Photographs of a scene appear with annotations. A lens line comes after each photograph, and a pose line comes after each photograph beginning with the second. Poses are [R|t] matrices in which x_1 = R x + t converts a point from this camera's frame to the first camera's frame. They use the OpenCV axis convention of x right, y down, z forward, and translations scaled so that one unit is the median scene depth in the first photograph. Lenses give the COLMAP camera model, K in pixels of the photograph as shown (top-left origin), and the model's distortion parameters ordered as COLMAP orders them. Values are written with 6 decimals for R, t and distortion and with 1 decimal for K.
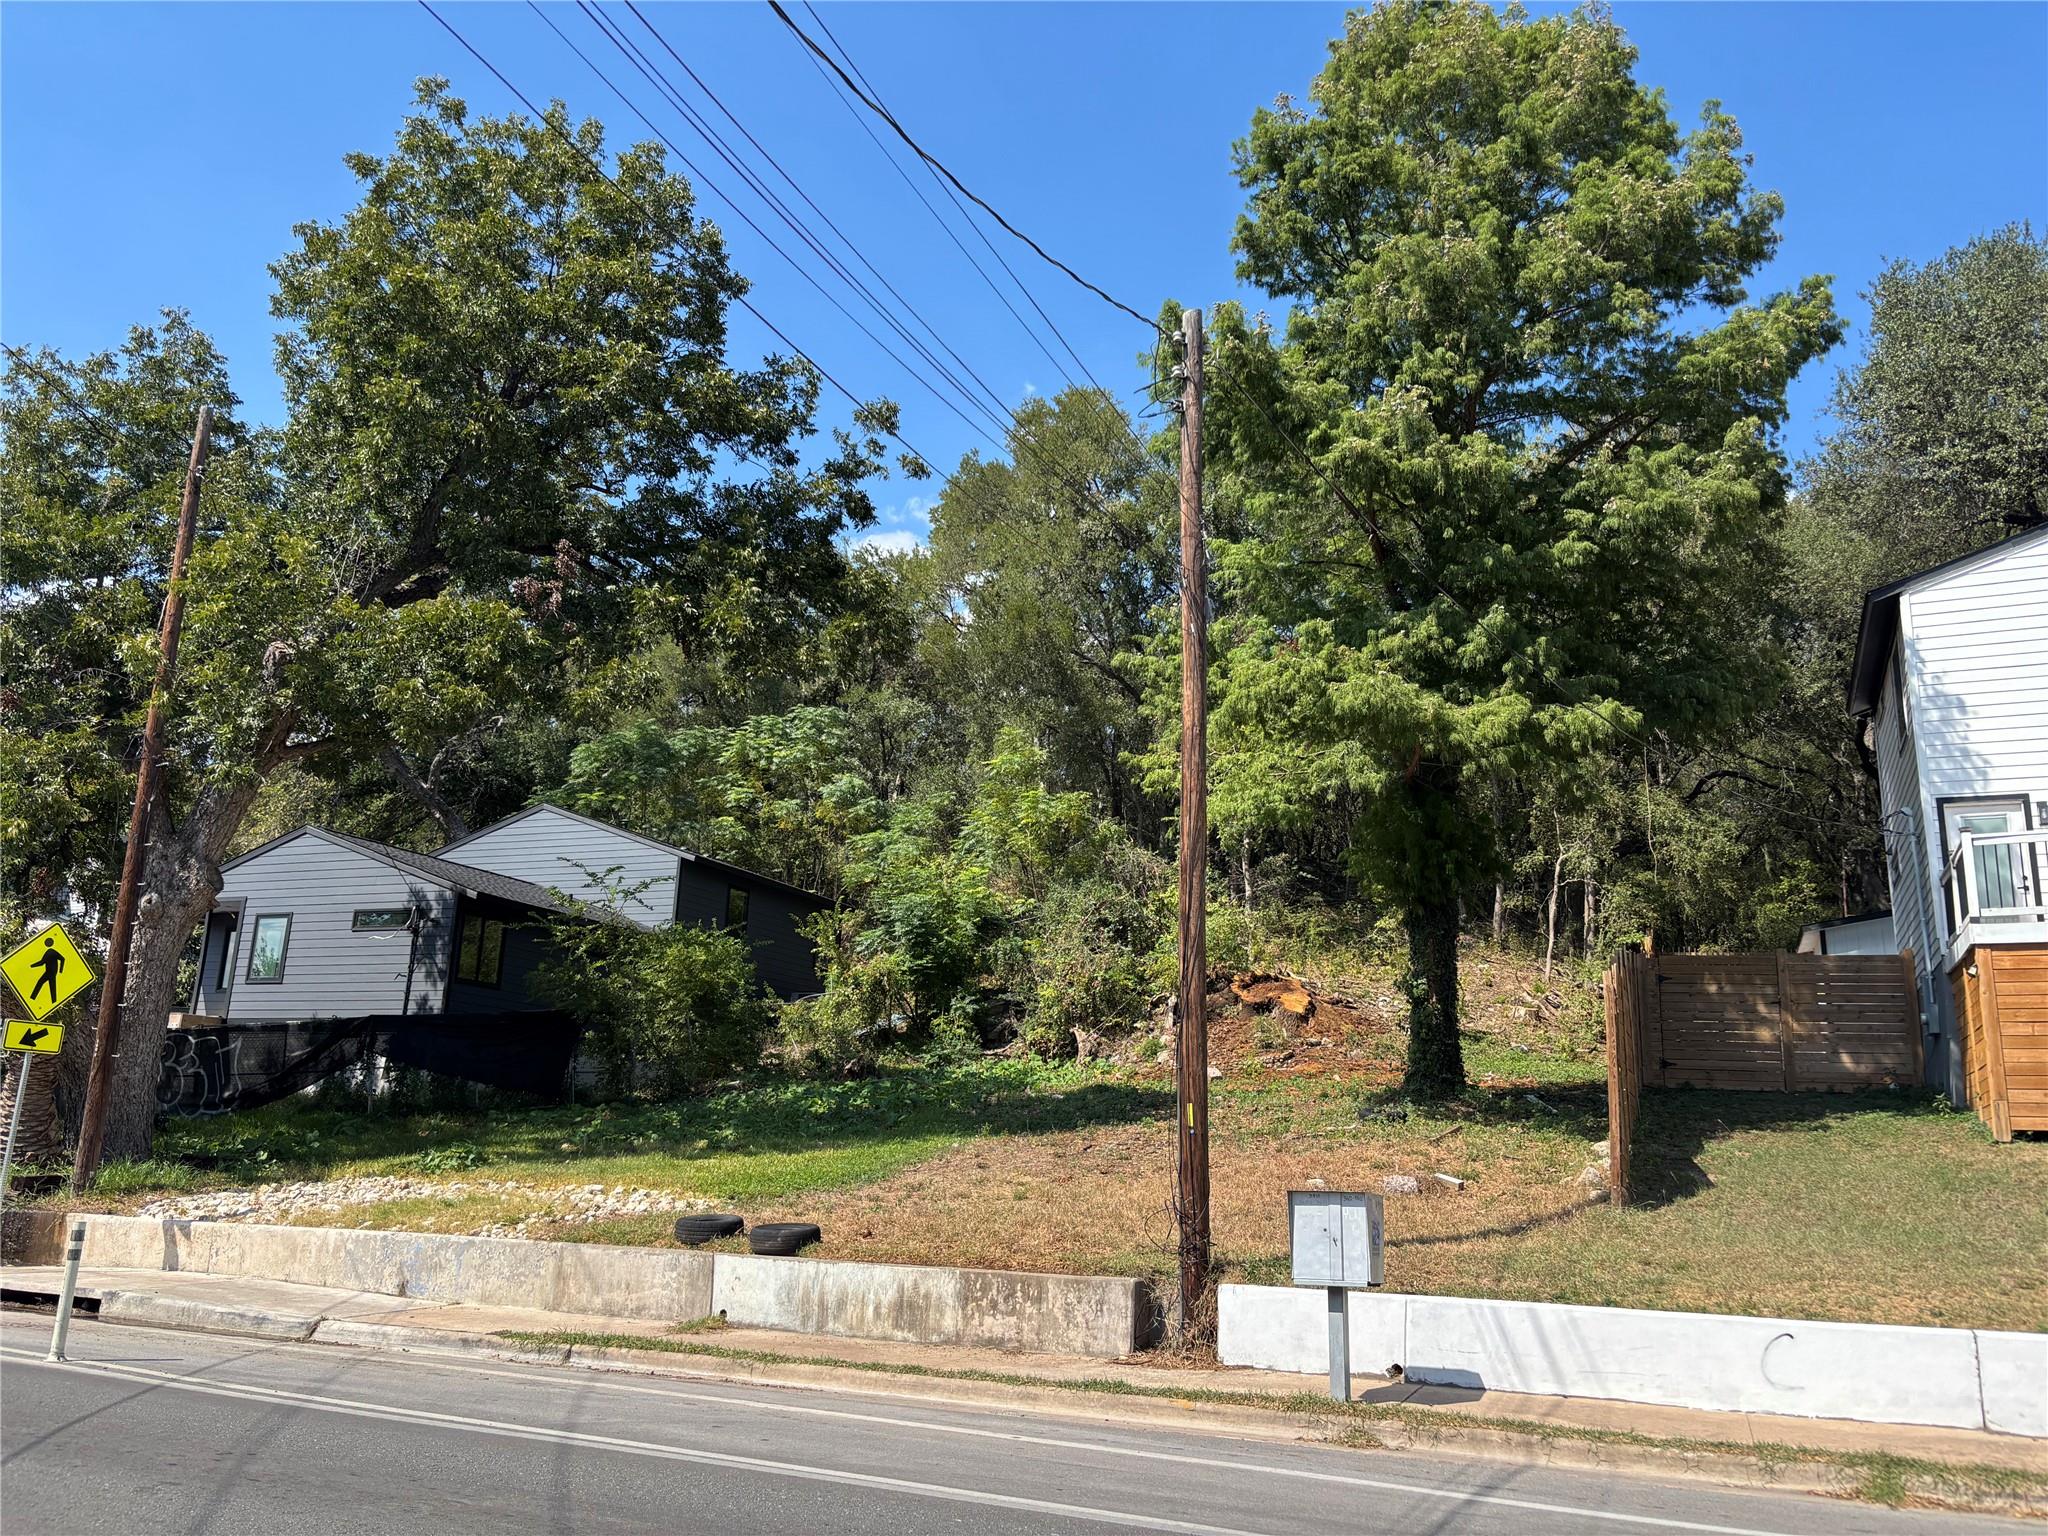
lens RADIAL K [[1548.3, 0, 1027.1], [0, 1548.3, 777.5], [0, 0, 1]] dist [0.013330, -0.001706]
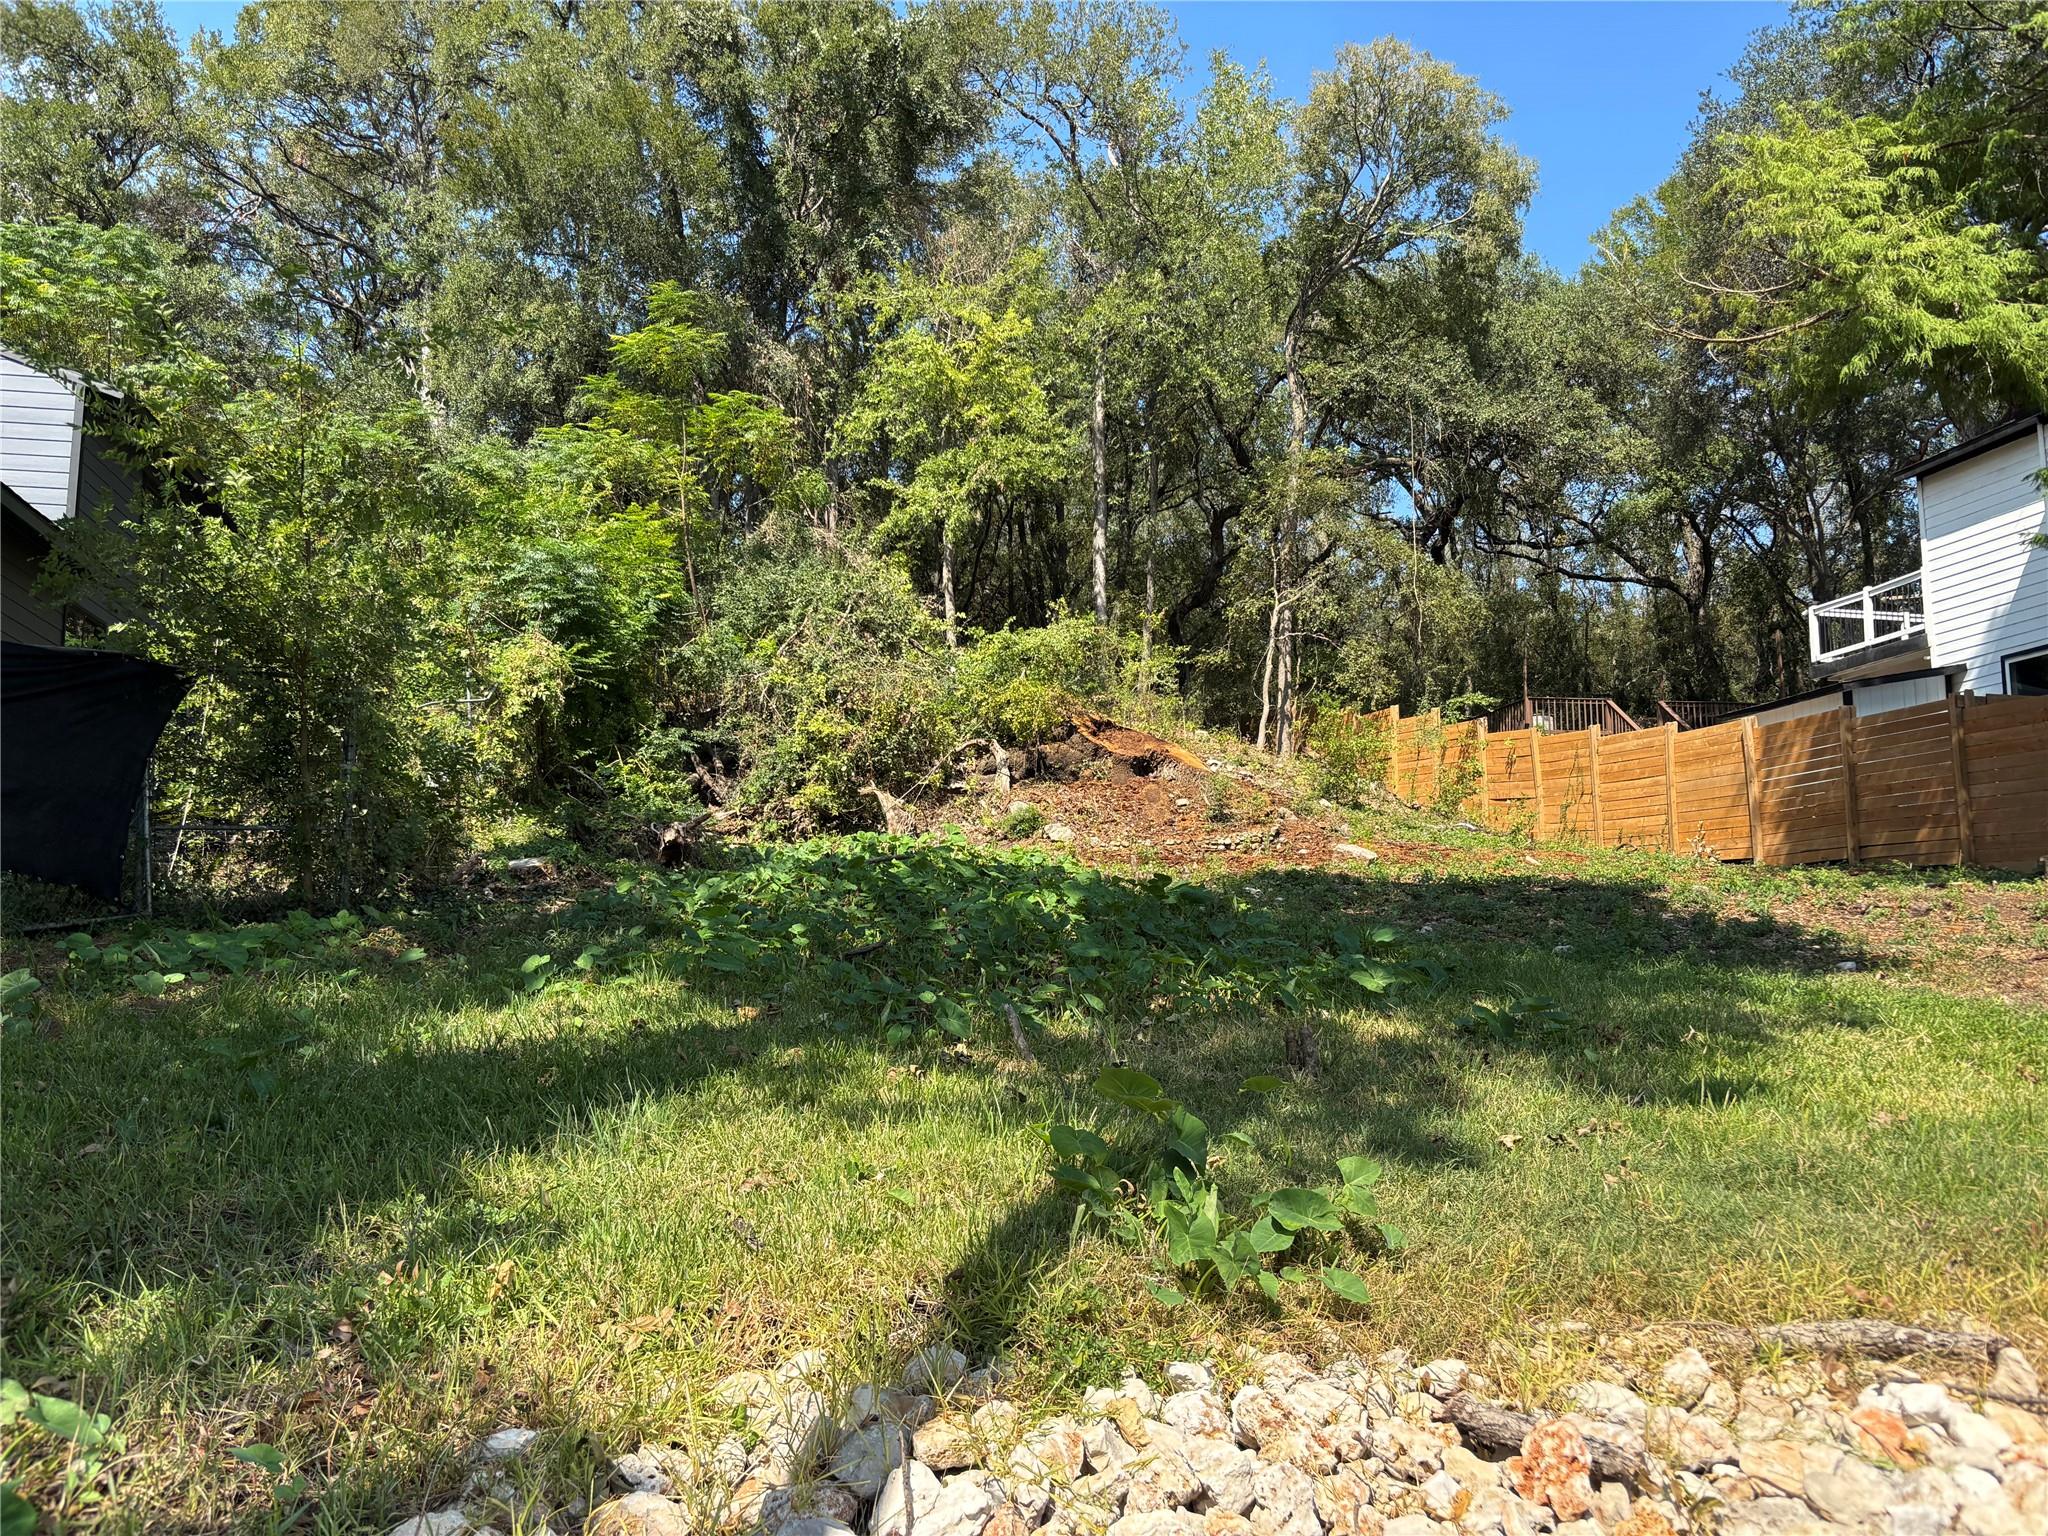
lens RADIAL K [[1548.3, 0, 1027.1], [0, 1548.3, 777.5], [0, 0, 1]] dist [0.013330, -0.001706]
pose [[0.812450, 0.039265, 0.581707, -0.431721], [-0.107403, 0.990734, 0.083132, 0.161459], [-0.573053, -0.130018, 0.809139, 0.757603]]
